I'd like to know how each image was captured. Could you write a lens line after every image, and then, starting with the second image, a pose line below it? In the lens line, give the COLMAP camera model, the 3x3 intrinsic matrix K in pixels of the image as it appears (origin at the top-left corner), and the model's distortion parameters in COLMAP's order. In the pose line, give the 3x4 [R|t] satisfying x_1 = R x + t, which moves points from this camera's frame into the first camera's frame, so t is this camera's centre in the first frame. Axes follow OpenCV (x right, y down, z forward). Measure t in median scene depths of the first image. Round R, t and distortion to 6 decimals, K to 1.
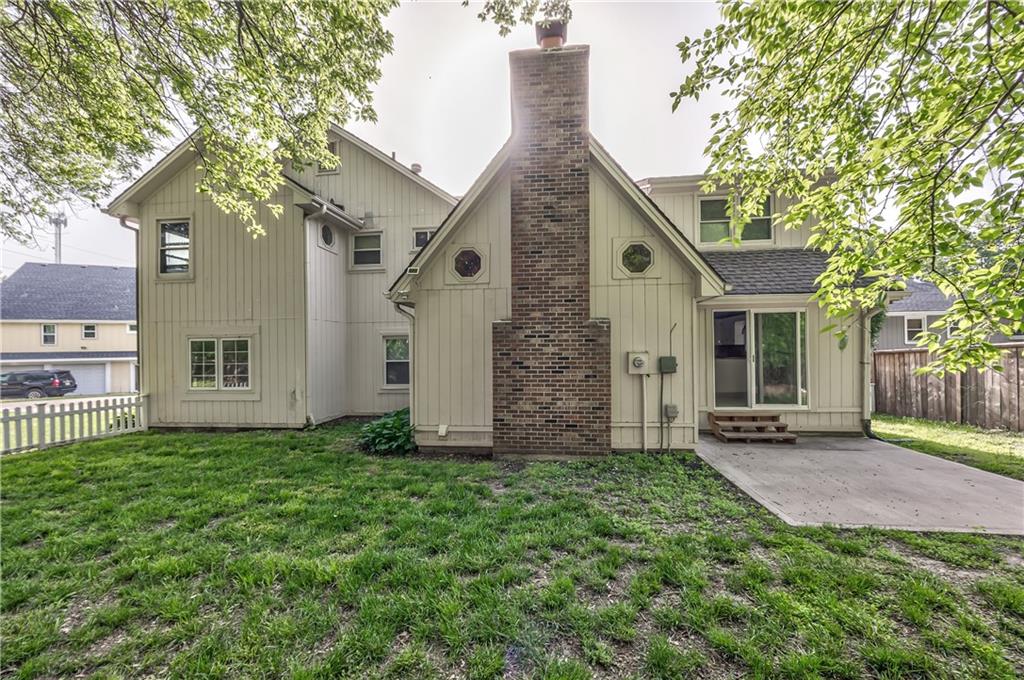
lens RADIAL K [[392.1, 0, 510.5], [0, 392.1, 344.7], [0, 0, 1]] dist [-0.005261, -0.000040]
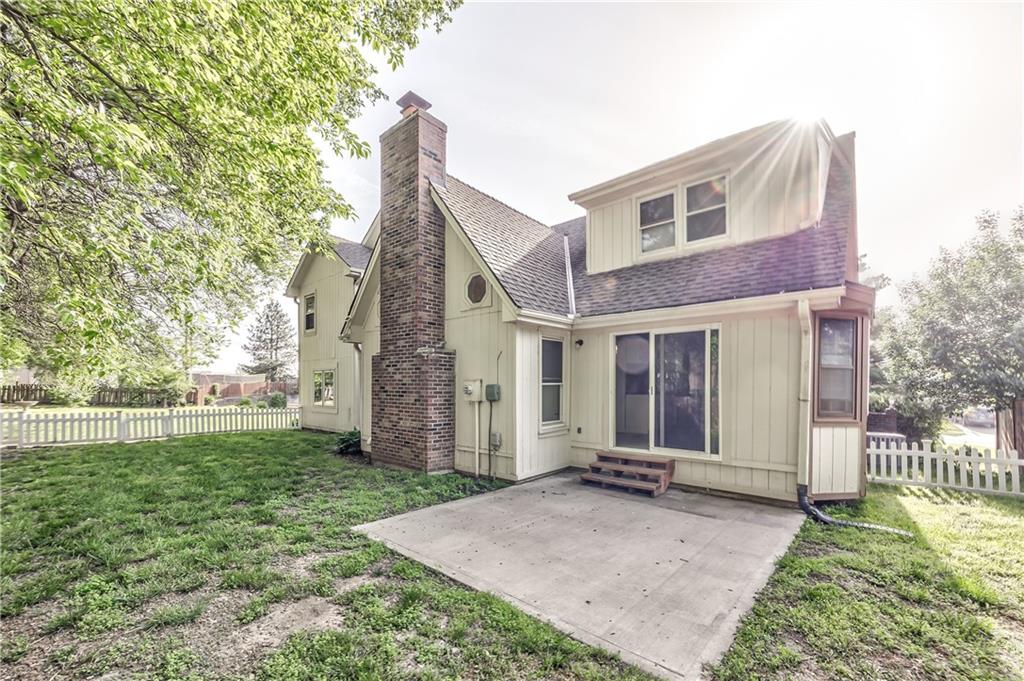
lens RADIAL K [[392.1, 0, 477.0], [0, 392.1, 381.8], [0, 0, 1]] dist [-0.005261, -0.000040]
pose [[0.825151, 0.010196, -0.564820, 0.901631], [-0.007540, 0.999947, 0.007035, 0.016270], [0.564862, -0.001546, 0.825184, 0.146801]]
